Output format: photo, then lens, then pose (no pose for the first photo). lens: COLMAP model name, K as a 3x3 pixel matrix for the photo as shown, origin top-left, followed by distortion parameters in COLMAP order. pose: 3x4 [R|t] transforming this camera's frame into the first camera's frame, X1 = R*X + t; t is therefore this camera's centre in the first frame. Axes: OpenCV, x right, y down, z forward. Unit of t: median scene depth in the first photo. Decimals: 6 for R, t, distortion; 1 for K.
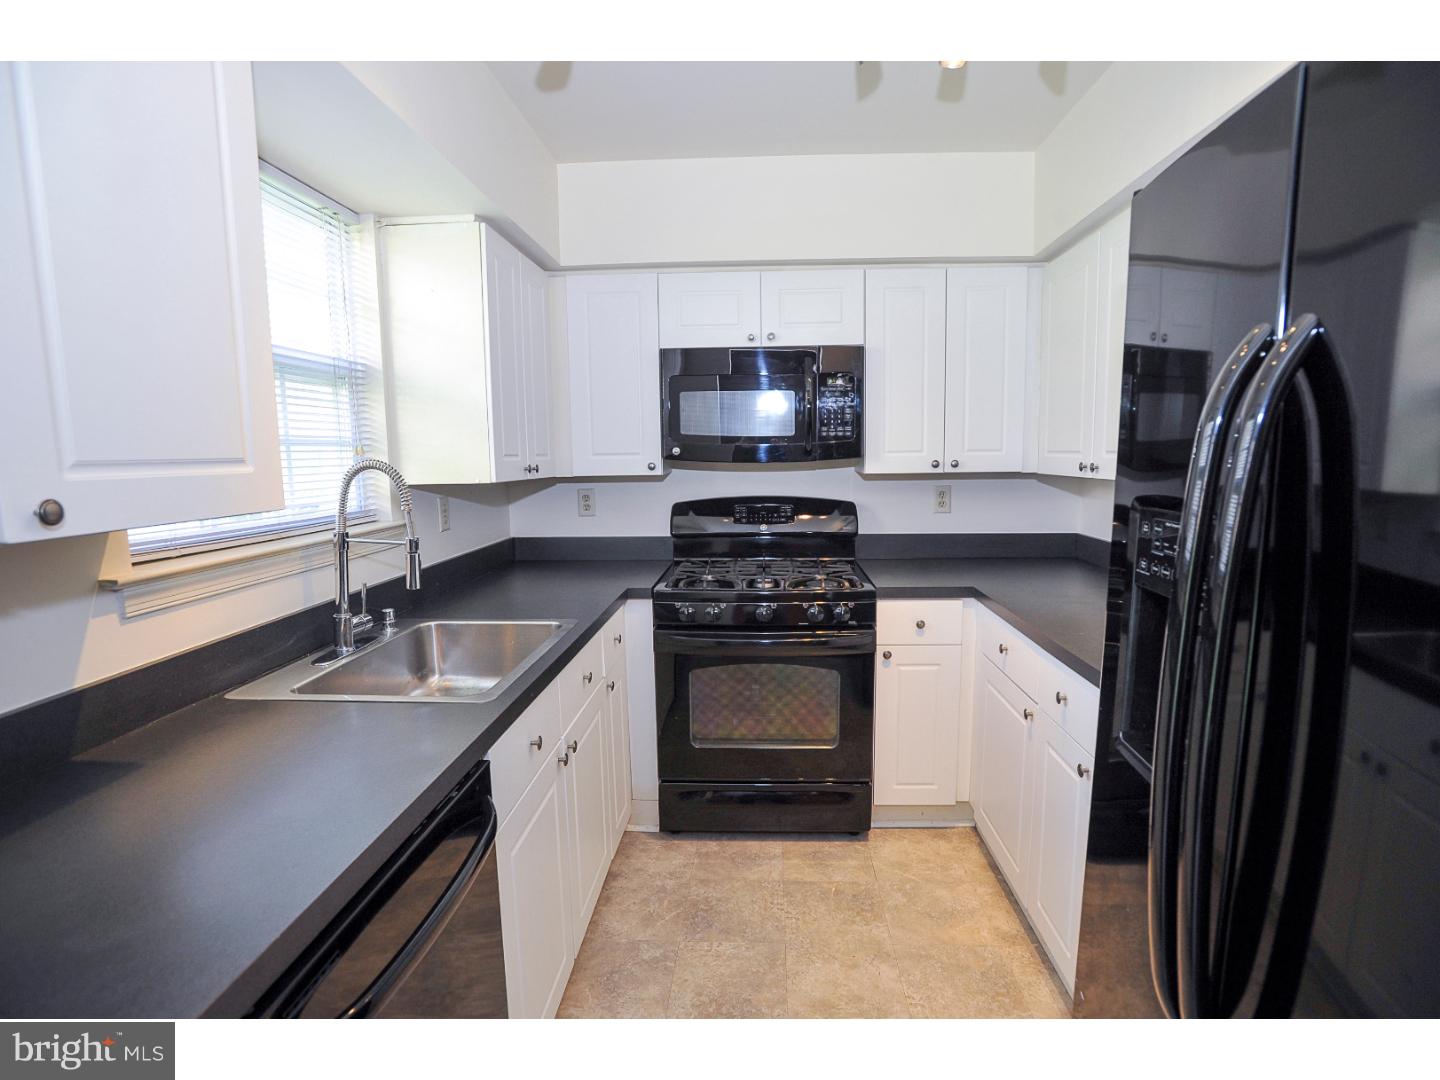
lens RADIAL K [[693.5, 0, 719.3], [0, 693.5, 541.4], [0, 0, 1]] dist [-0.068669, 0.024327]
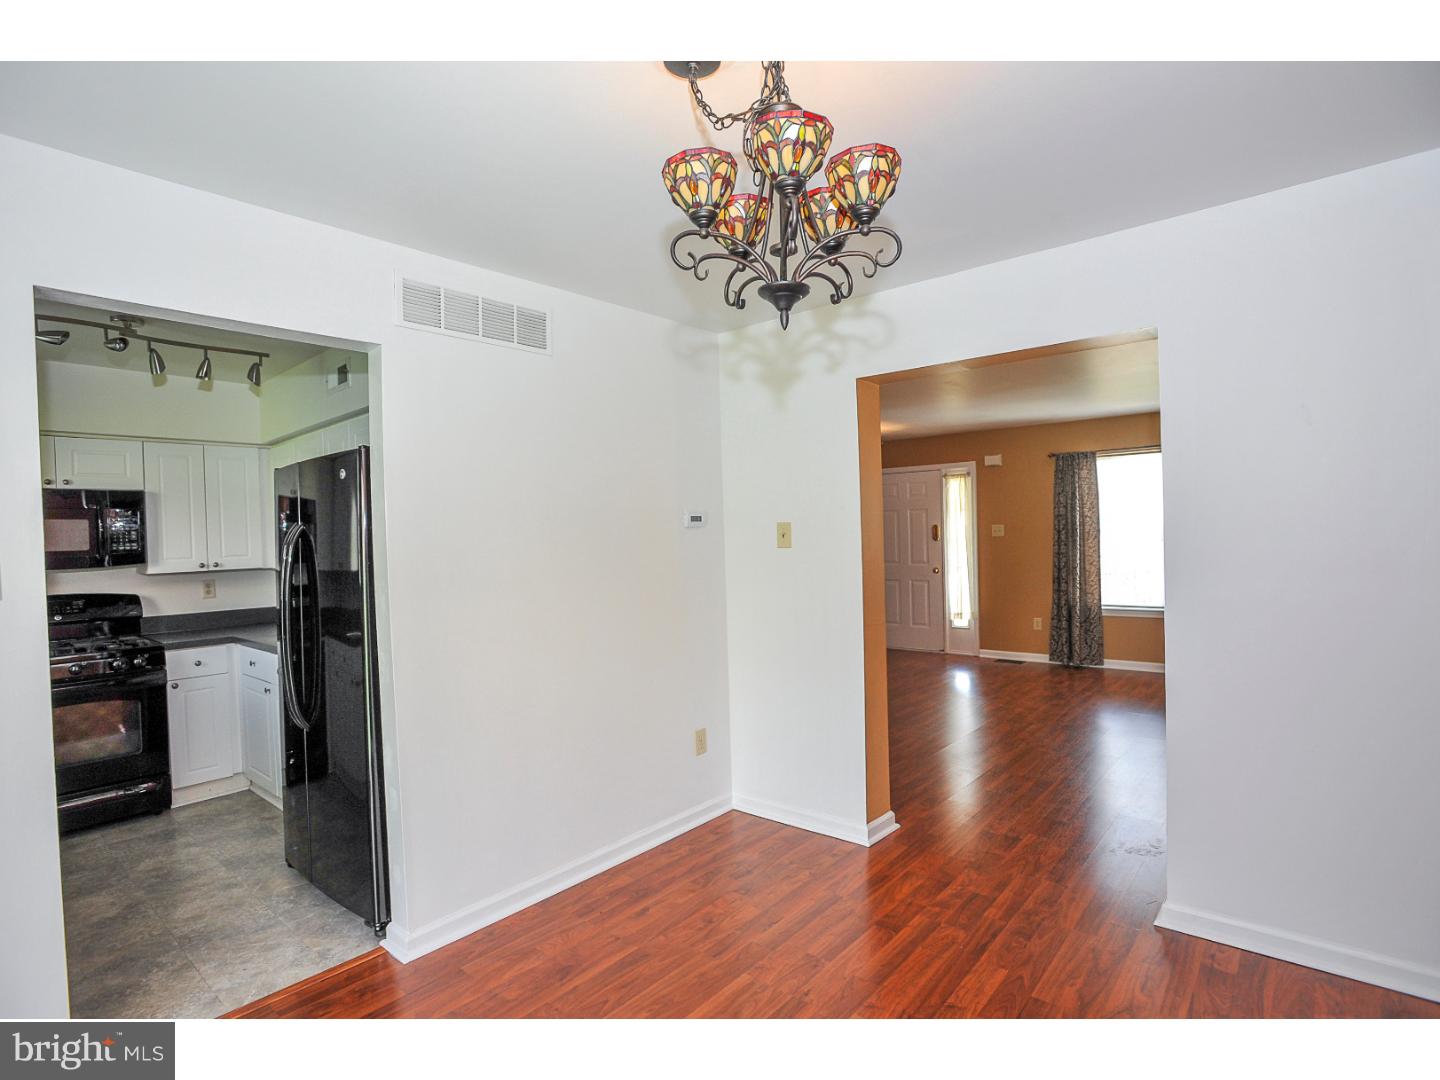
lens RADIAL K [[693.5, 0, 719.3], [0, 693.5, 541.4], [0, 0, 1]] dist [-0.068669, 0.024327]
pose [[0.573440, -0.005560, 0.819229, -0.277909], [0.130094, 0.987907, -0.084358, 0.121467], [-0.808852, 0.154951, 0.567228, -0.877226]]
